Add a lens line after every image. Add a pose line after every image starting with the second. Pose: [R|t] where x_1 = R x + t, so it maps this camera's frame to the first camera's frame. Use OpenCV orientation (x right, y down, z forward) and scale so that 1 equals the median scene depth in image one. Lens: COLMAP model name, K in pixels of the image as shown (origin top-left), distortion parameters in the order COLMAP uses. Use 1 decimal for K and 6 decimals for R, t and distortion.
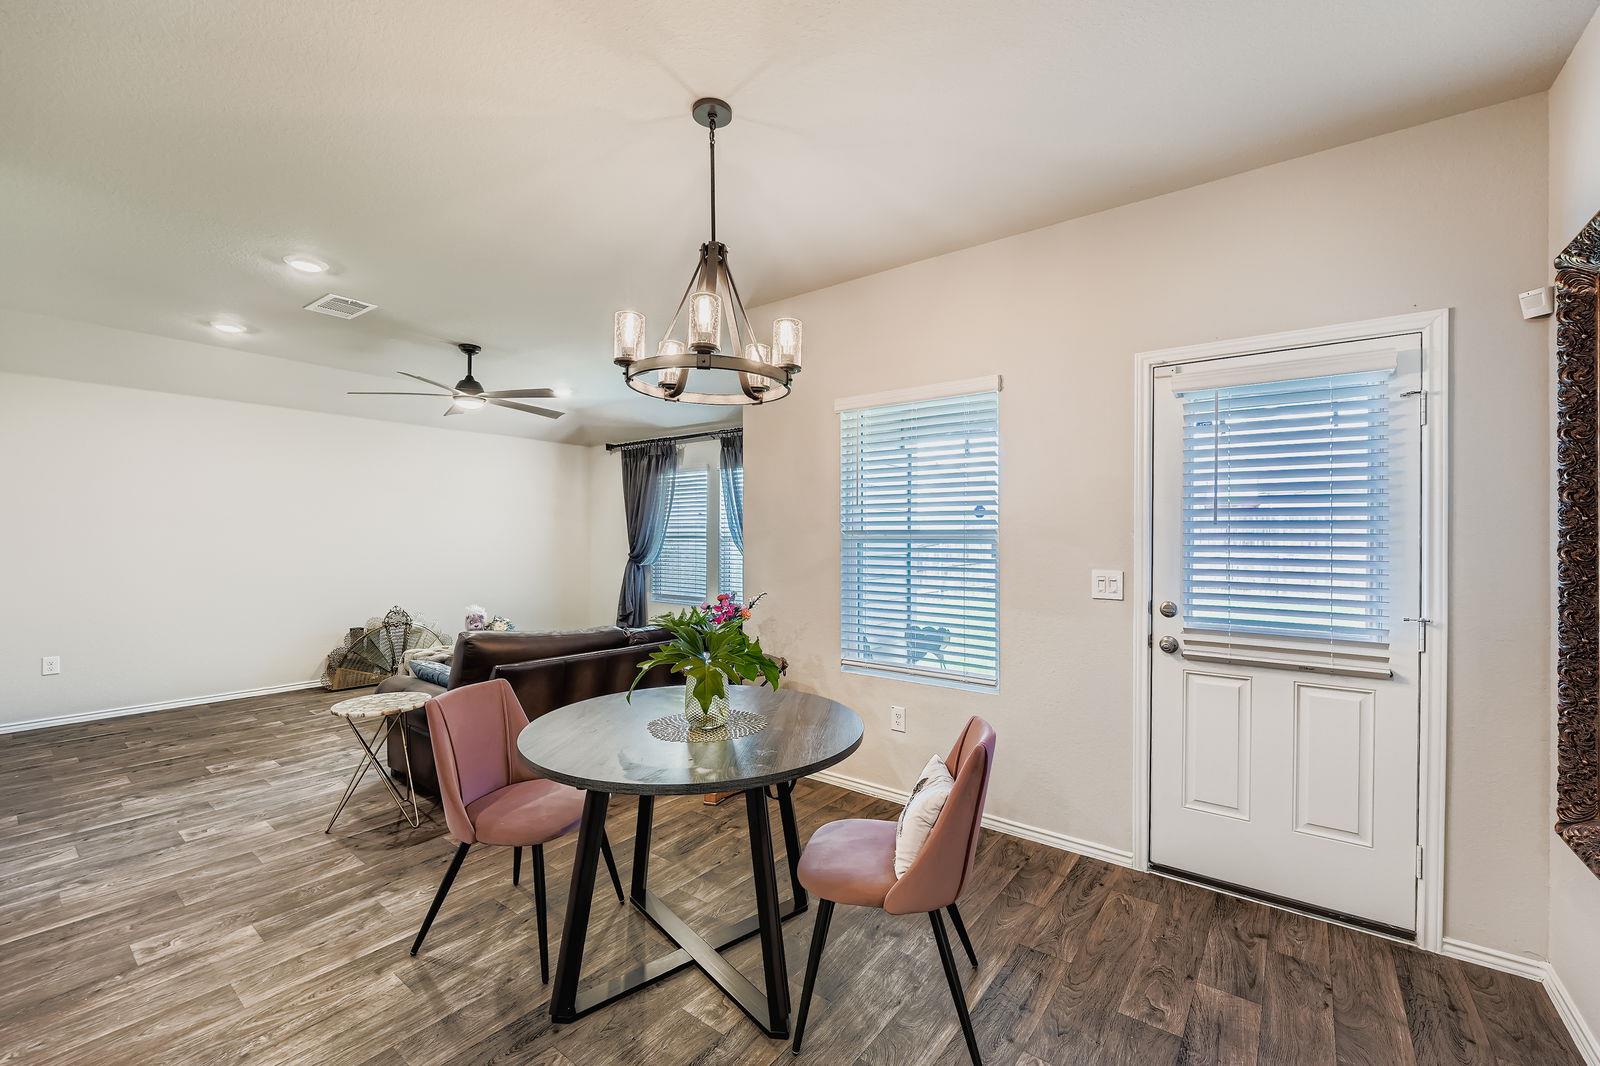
lens RADIAL K [[656.1, 0, 800.5], [0, 656.1, 536.9], [0, 0, 1]] dist [0.001945, -0.000446]
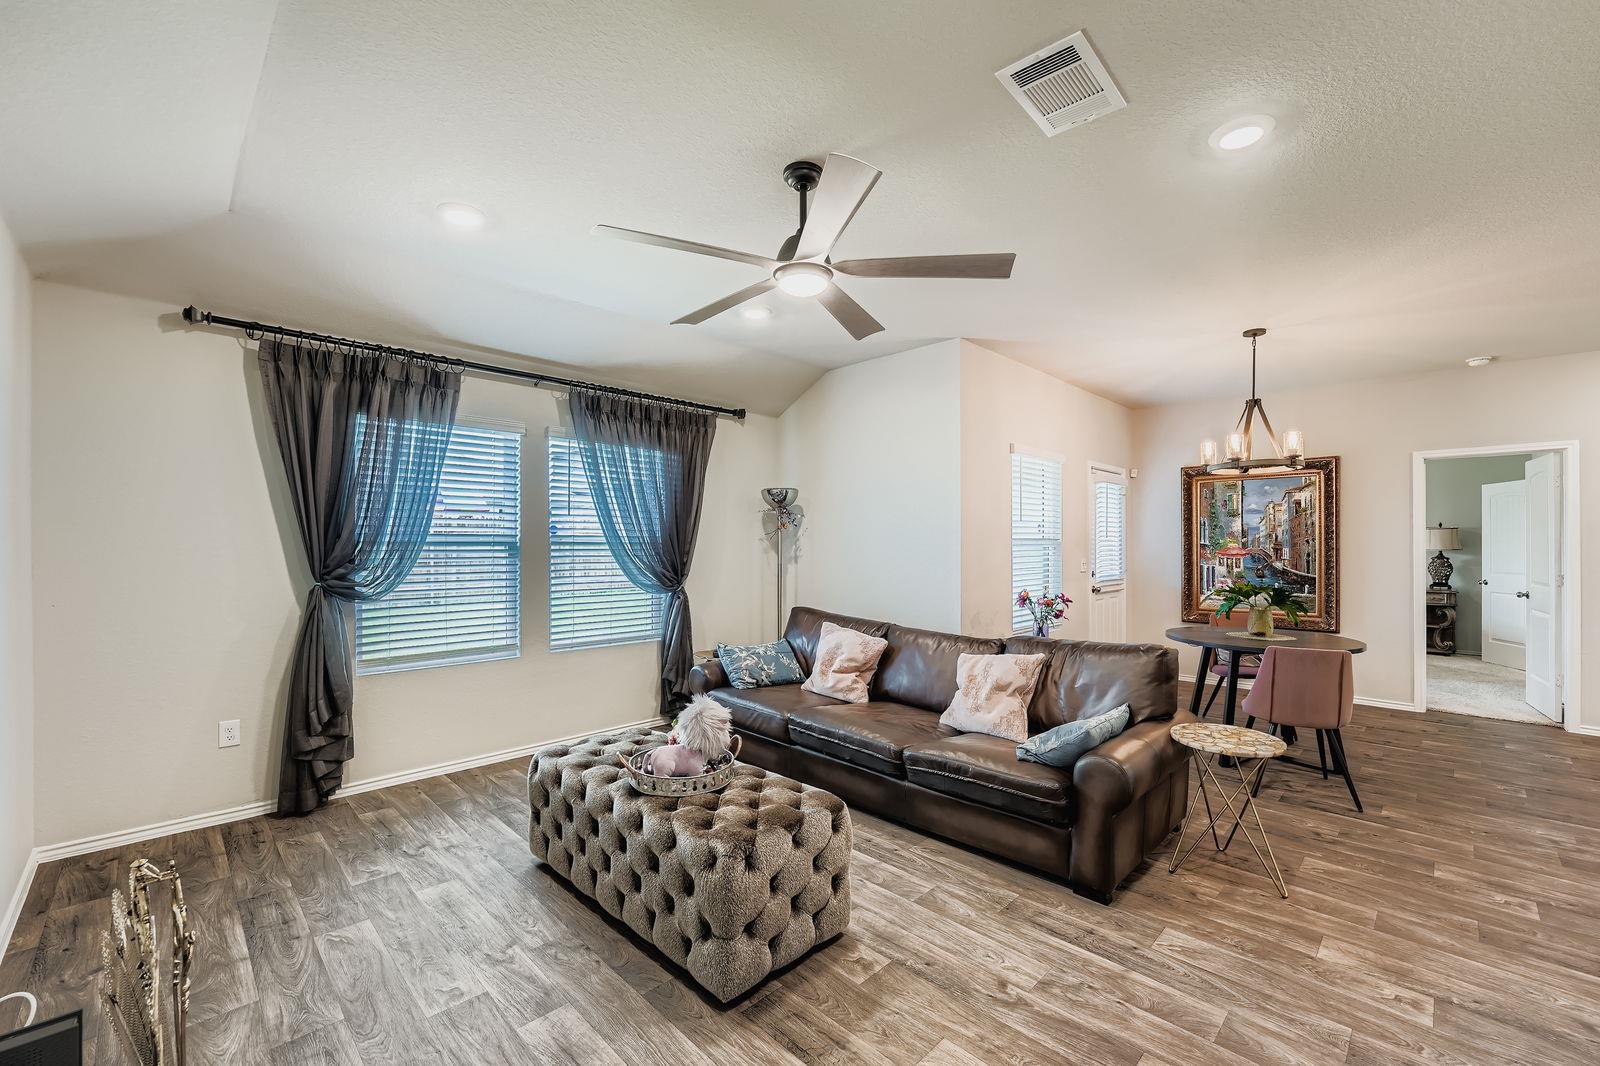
lens RADIAL K [[656.1, 0, 800.5], [0, 656.1, 536.9], [0, 0, 1]] dist [0.001945, -0.000446]
pose [[0.115295, -0.003988, 0.993323, -1.390280], [-0.001231, 0.999991, 0.004158, -0.015575], [-0.993330, -0.001702, 0.115289, 1.297697]]
